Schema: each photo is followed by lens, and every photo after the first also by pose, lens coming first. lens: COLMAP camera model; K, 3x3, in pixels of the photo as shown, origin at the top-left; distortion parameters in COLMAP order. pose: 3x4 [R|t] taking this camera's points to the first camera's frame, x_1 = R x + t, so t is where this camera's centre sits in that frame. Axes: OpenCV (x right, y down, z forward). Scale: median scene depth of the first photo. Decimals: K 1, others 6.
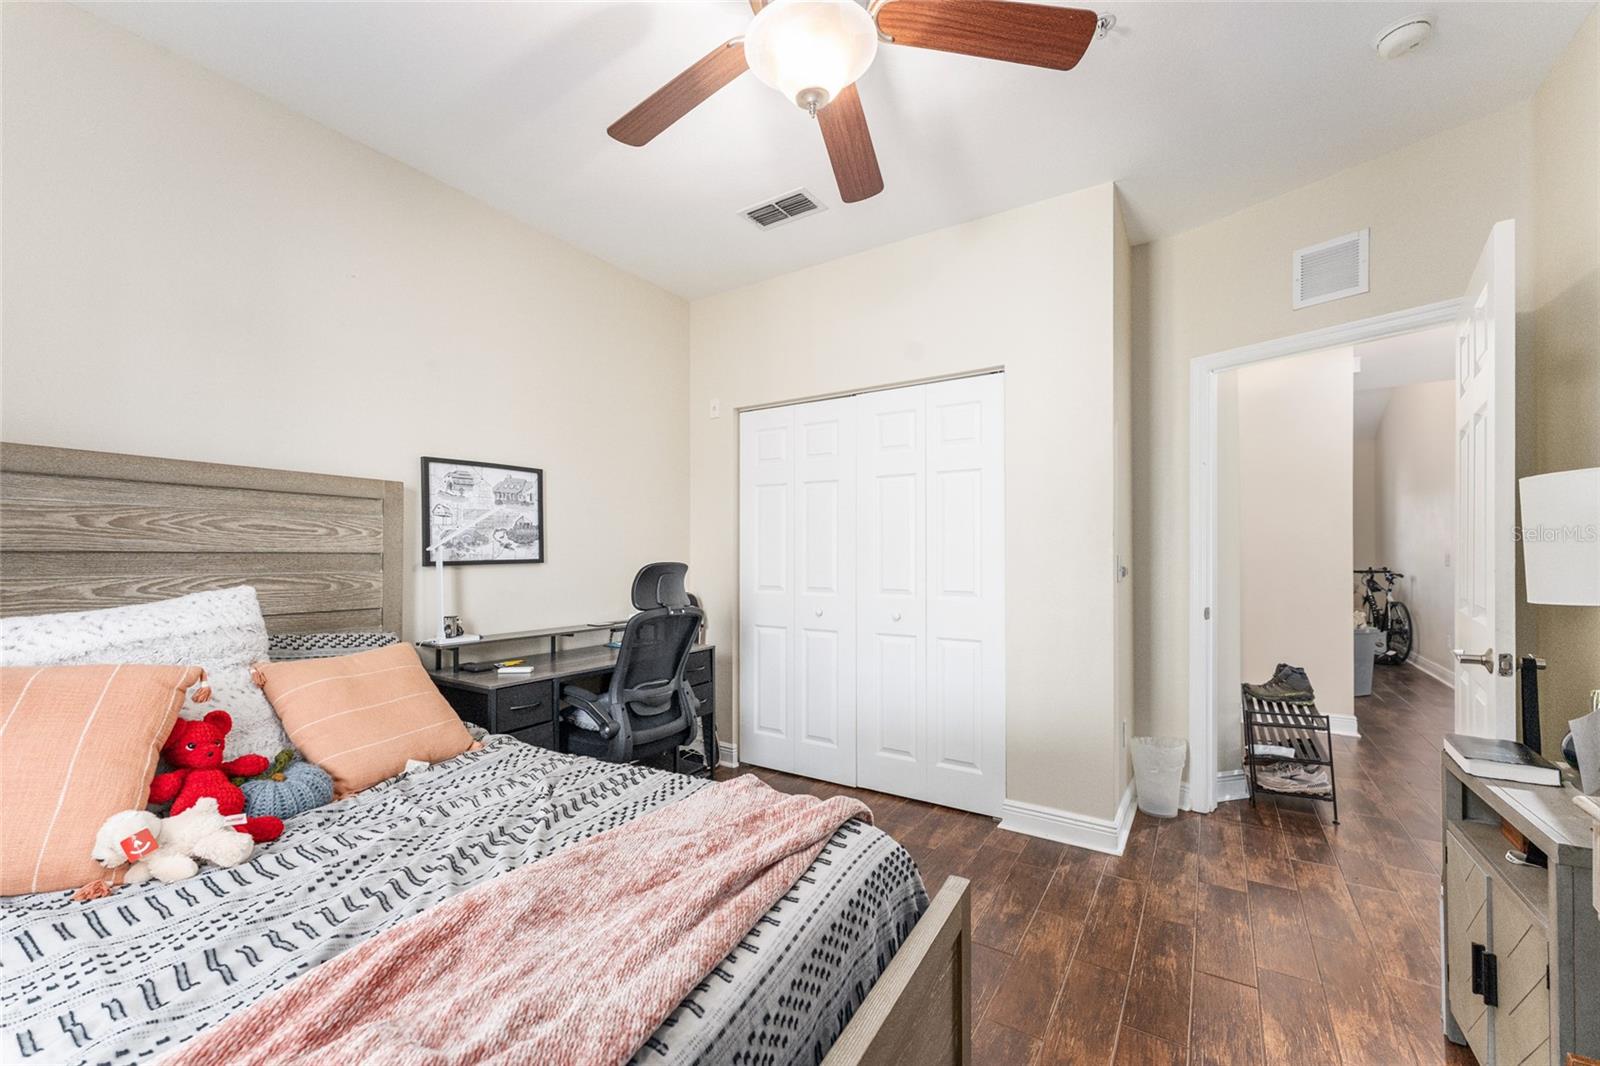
lens RADIAL K [[659.0, 0, 792.7], [0, 659.0, 540.4], [0, 0, 1]] dist [-0.001325, 0.001817]
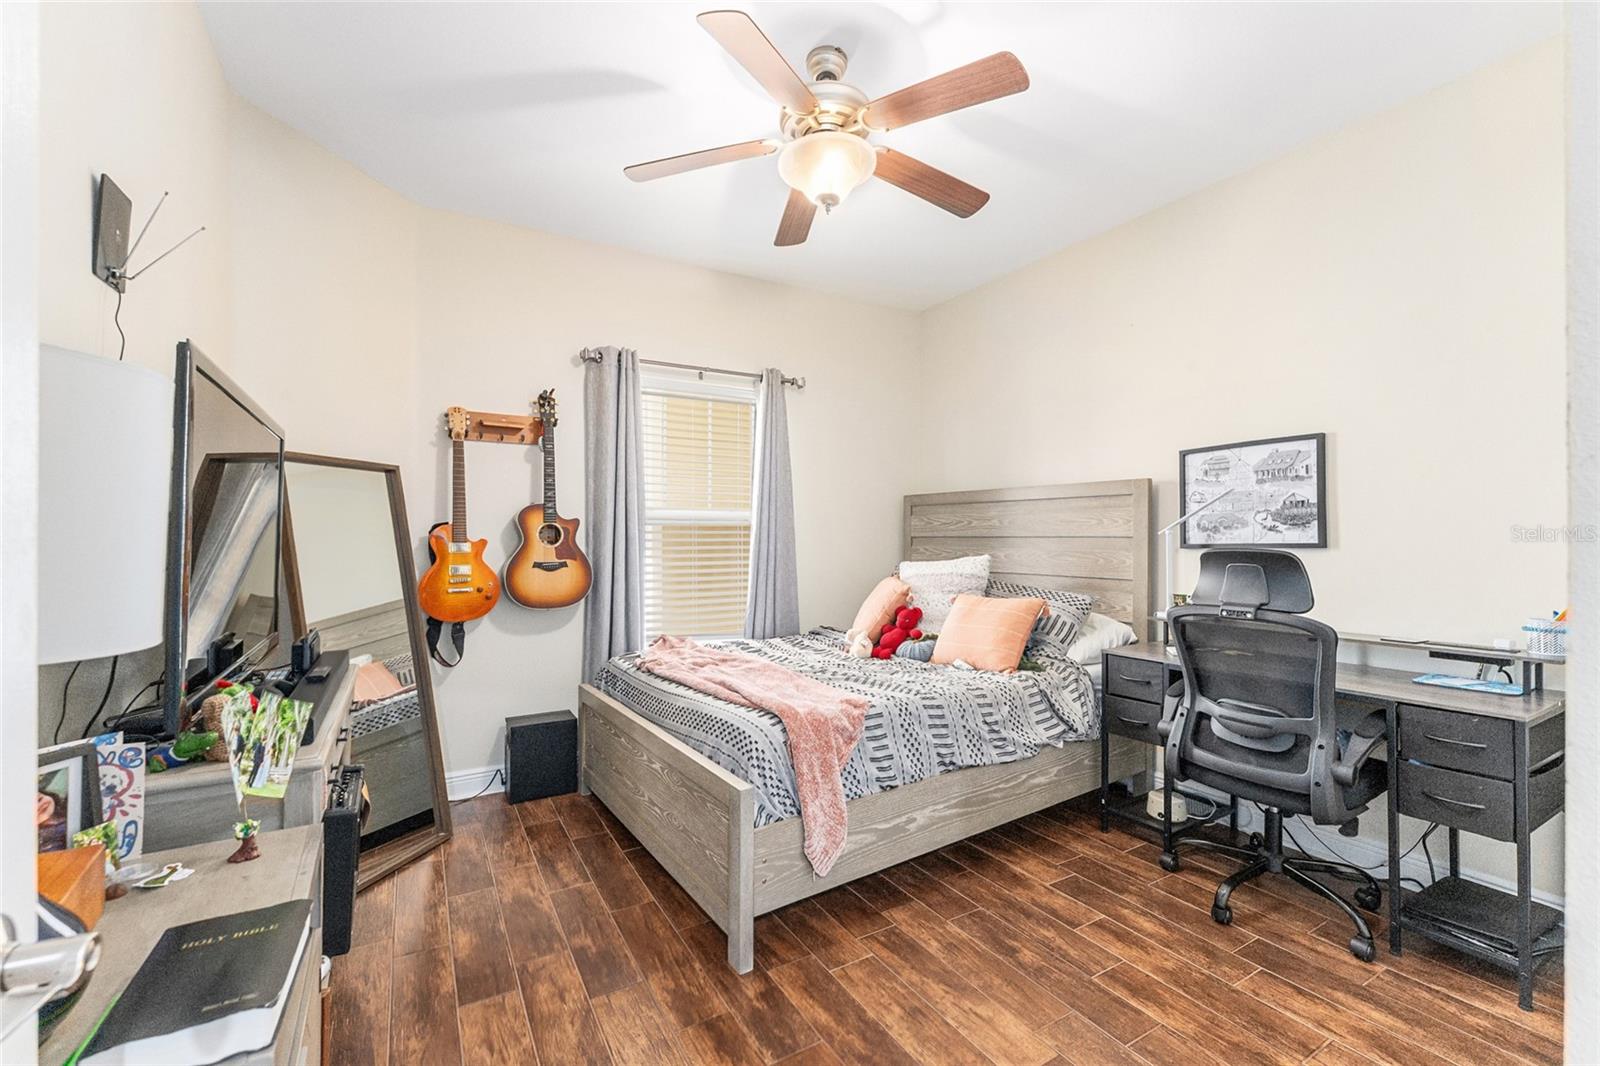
lens RADIAL K [[659.0, 0, 802.2], [0, 659.0, 537.2], [0, 0, 1]] dist [-0.001325, 0.001817]
pose [[-0.428251, -0.012072, -0.903579, 0.687069], [0.010668, 0.999774, -0.018413, 0.031460], [0.903597, -0.017525, -0.428025, 0.842306]]
